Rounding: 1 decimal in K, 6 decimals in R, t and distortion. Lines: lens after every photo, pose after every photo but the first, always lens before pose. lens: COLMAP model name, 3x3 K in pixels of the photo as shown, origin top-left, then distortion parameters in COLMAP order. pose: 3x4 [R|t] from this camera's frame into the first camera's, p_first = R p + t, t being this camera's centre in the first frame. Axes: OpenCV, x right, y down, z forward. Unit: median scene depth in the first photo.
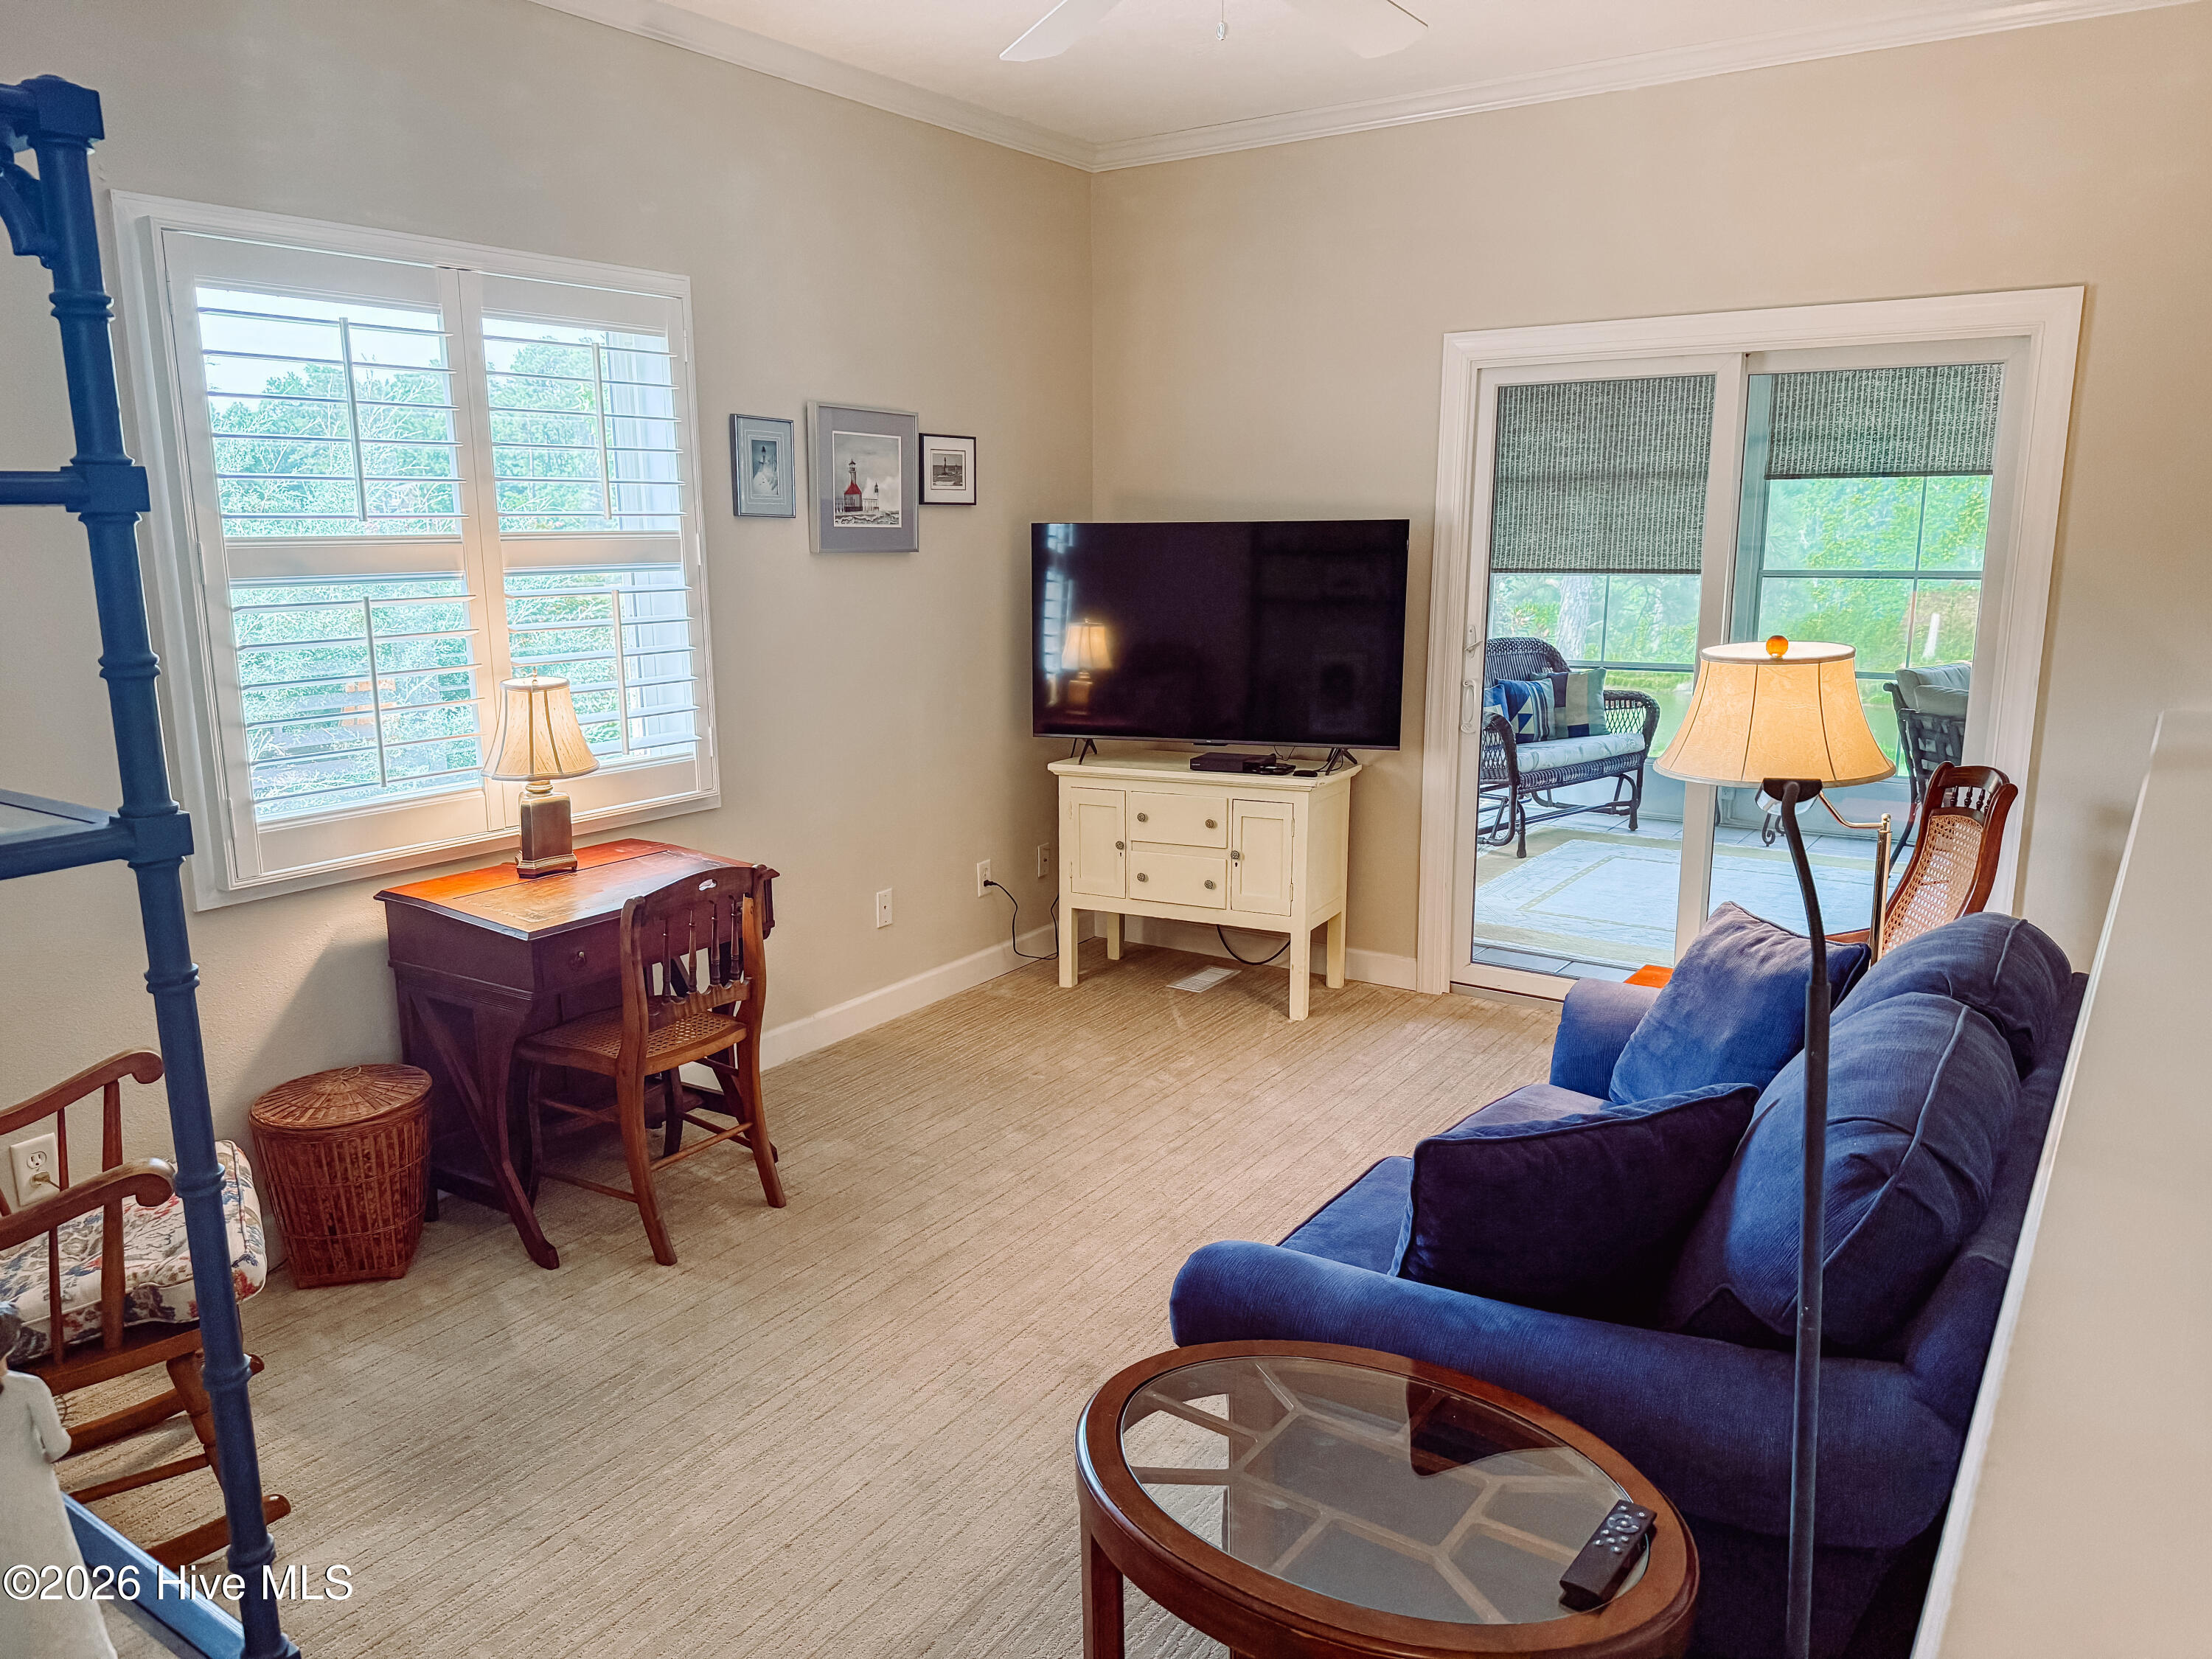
lens RADIAL K [[1552.4, 0, 1098.1], [0, 1552.4, 836.2], [0, 0, 1]] dist [0.005435, 0.001890]
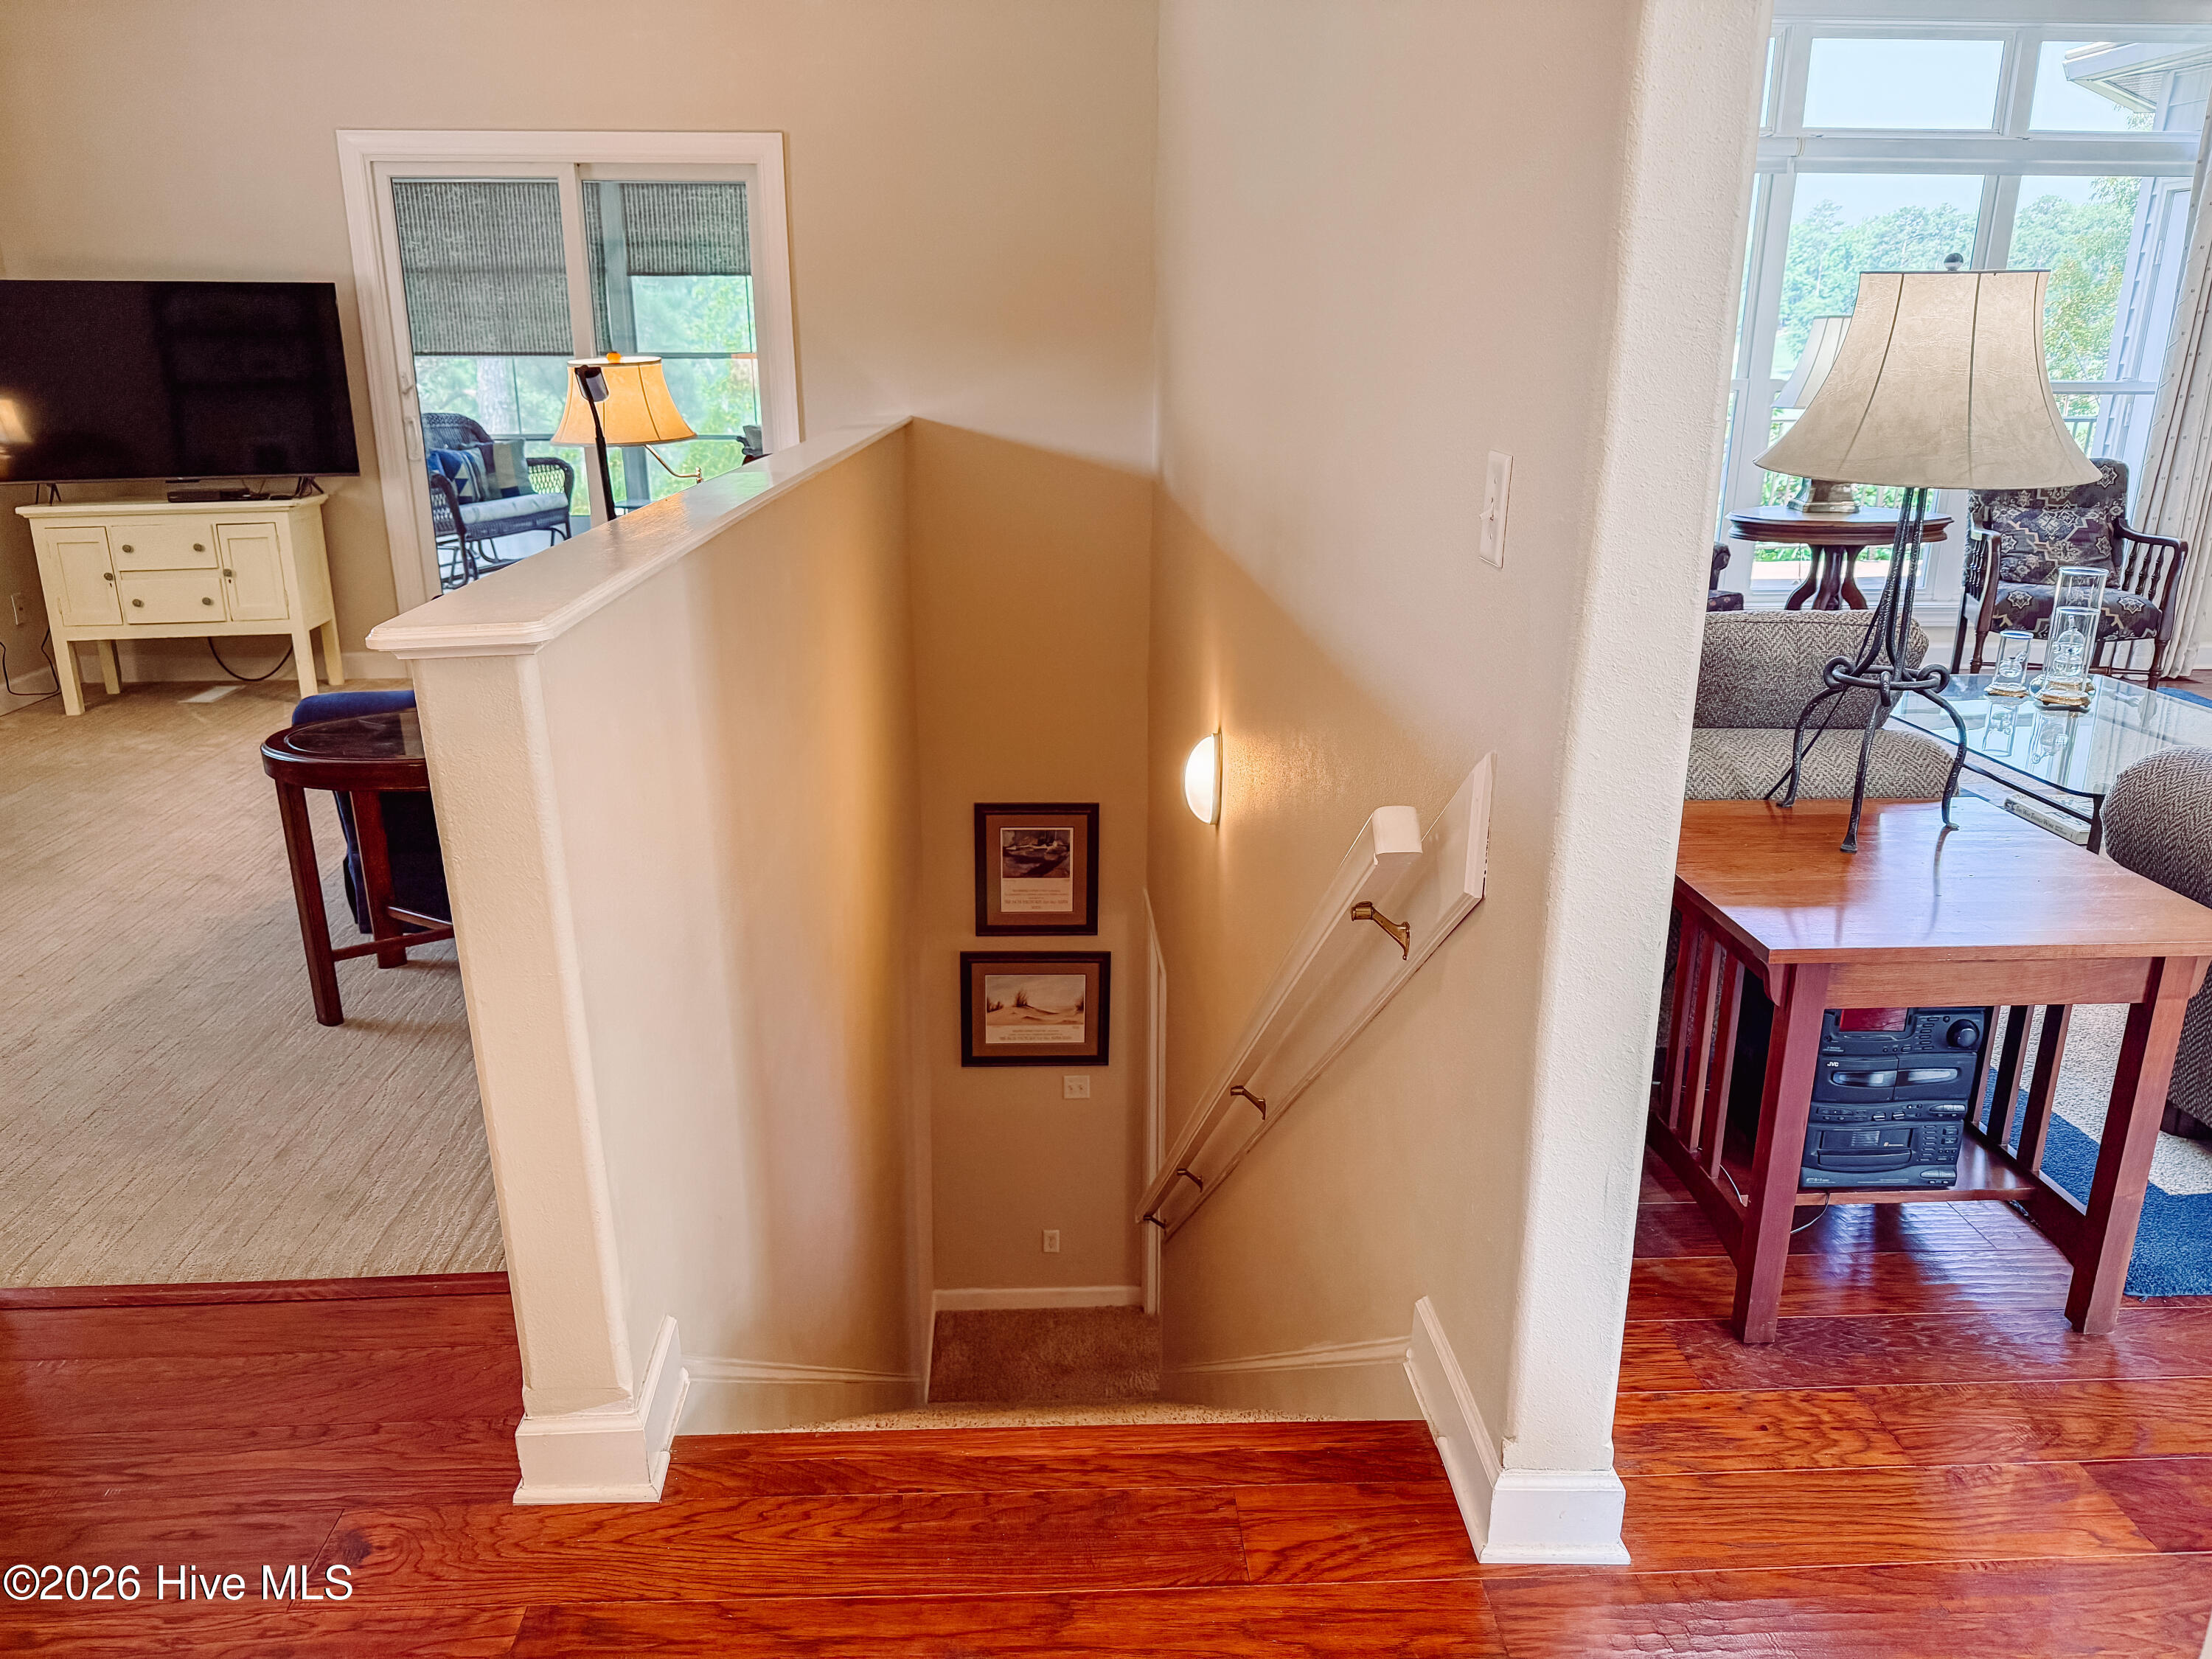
lens RADIAL K [[1552.4, 0, 1106.4], [0, 1552.4, 839.0], [0, 0, 1]] dist [0.005435, 0.001890]
pose [[0.791600, -0.177288, 0.584755, -0.093407], [0.117775, 0.983308, 0.138687, 0.105805], [-0.599582, -0.040915, 0.799267, -0.305094]]
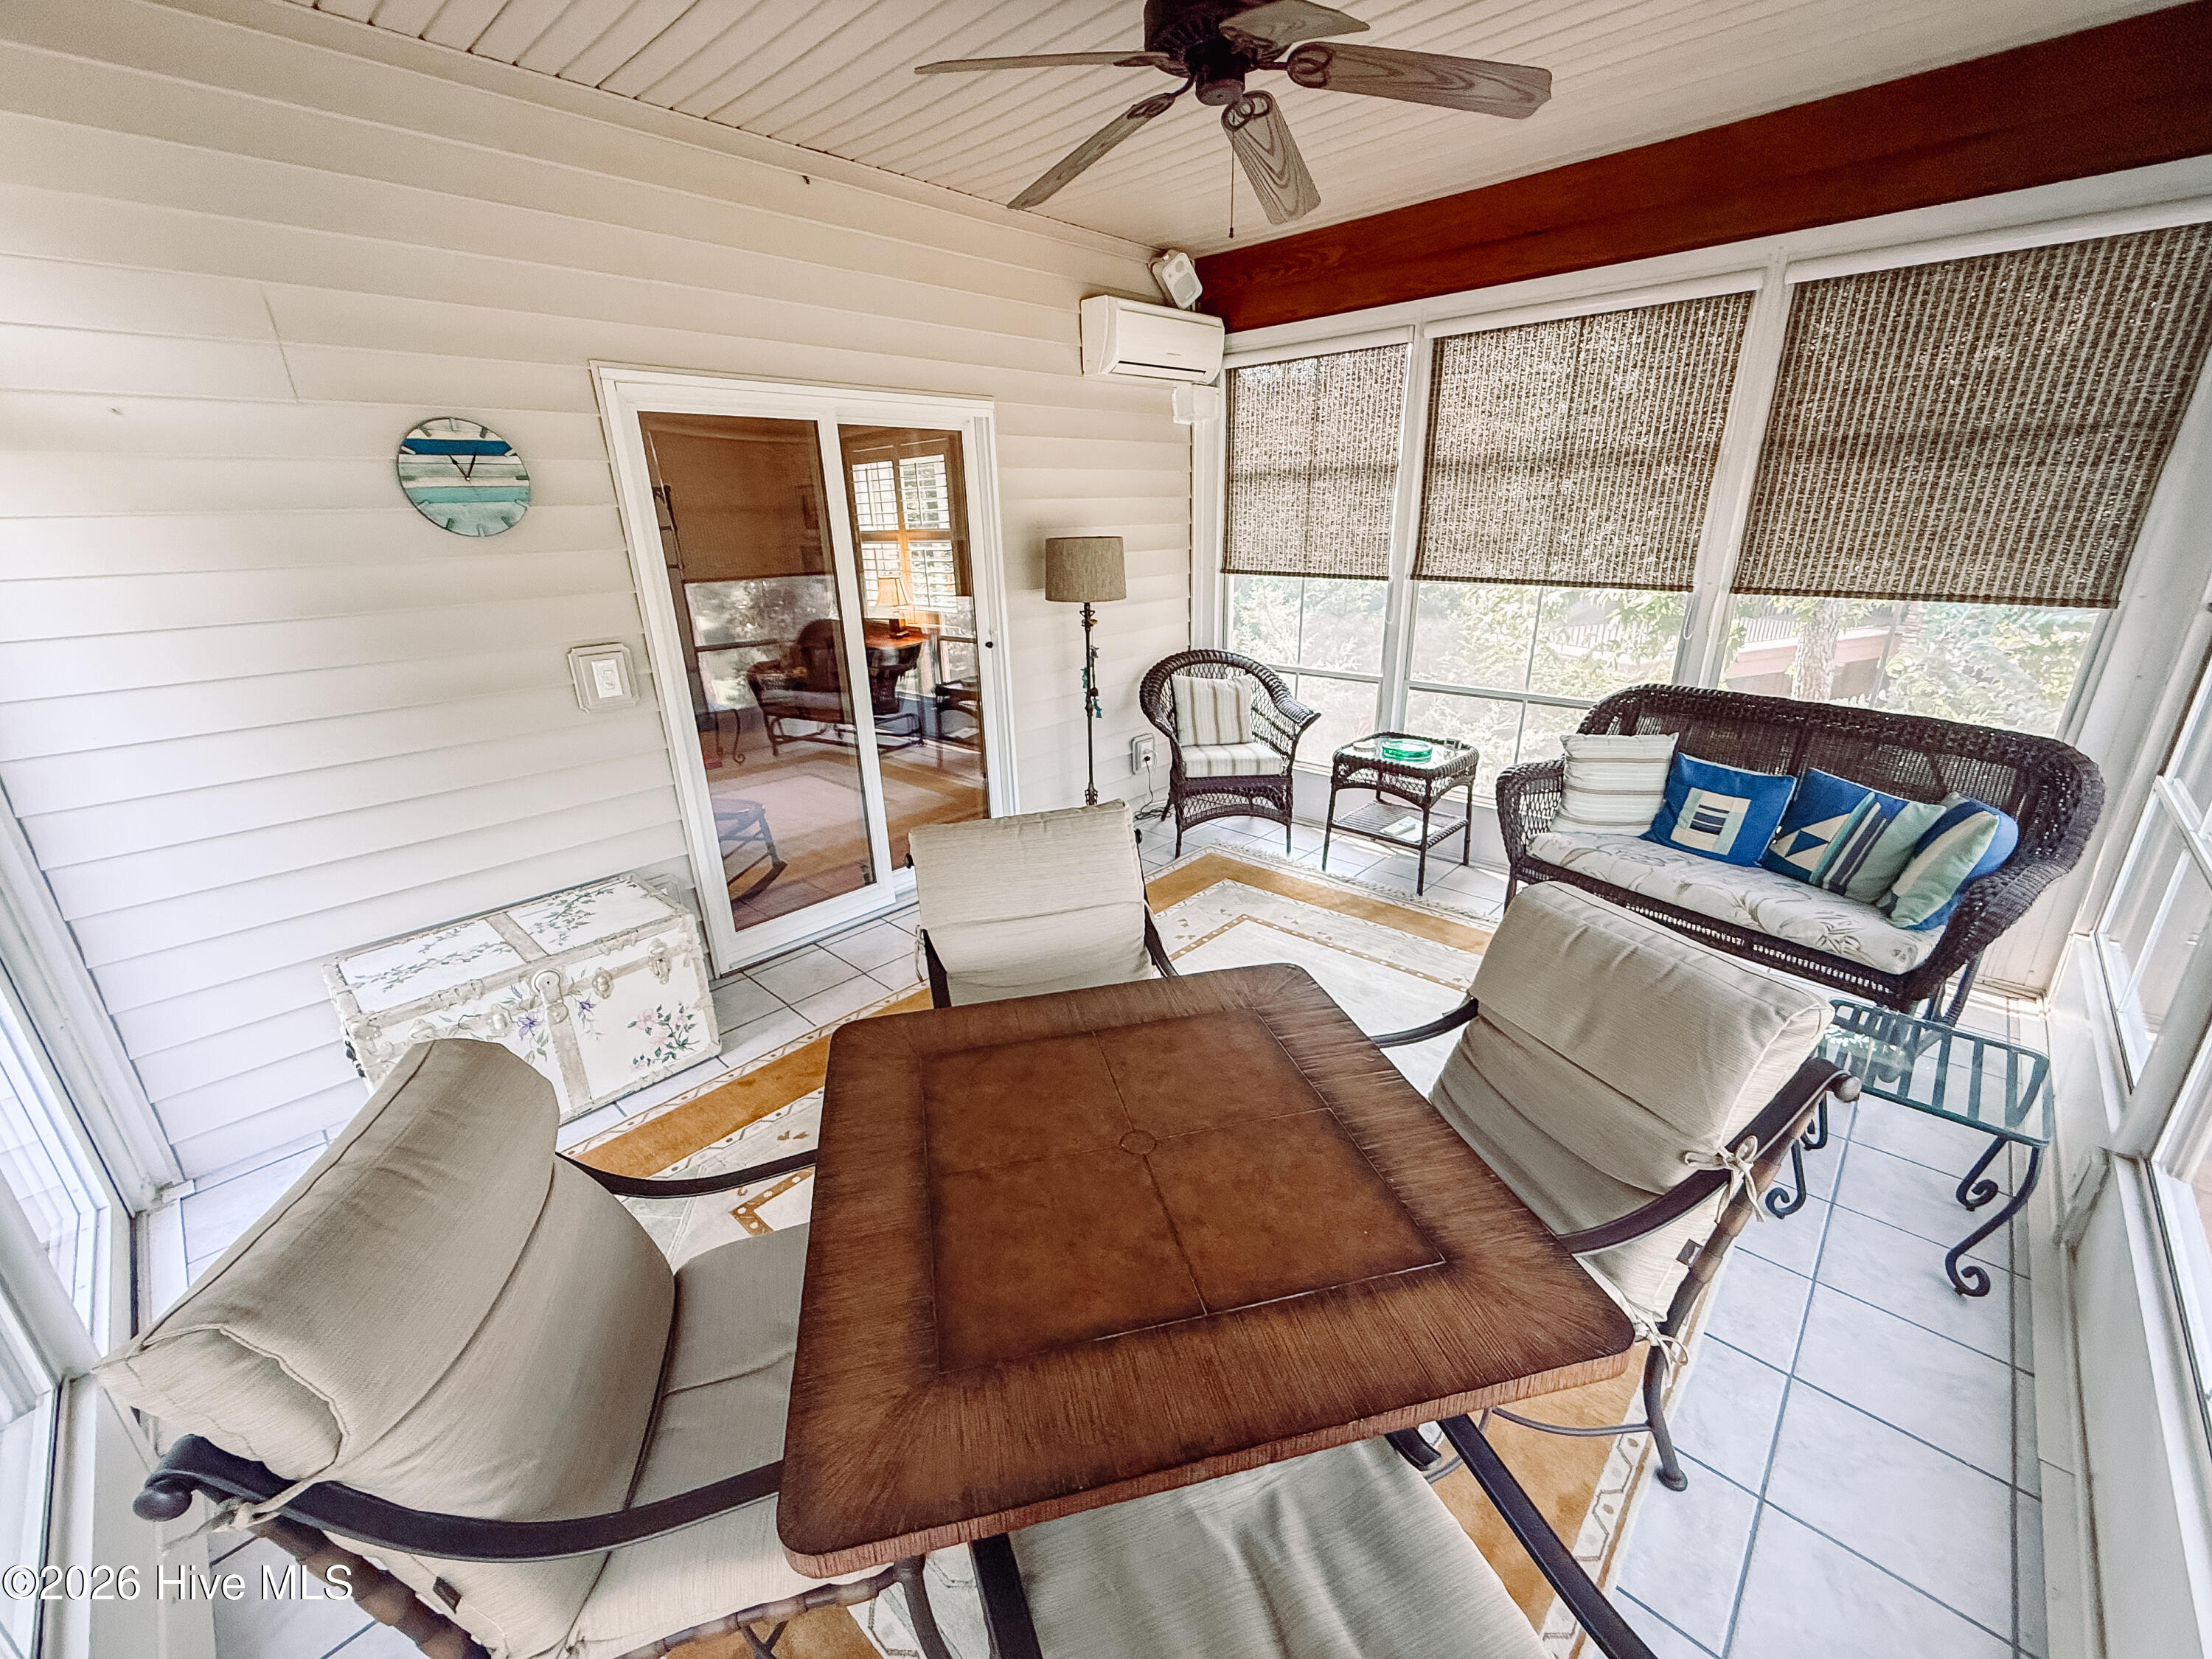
lens RADIAL K [[879.6, 0, 1101.8], [0, 879.6, 831.0], [0, 0, 1]] dist [-0.001866, -0.000083]
pose [[-0.161691, 0.332108, -0.929279, 0.824786], [-0.182027, 0.915475, 0.358847, -0.197326], [0.969908, 0.227176, -0.087571, 0.958781]]
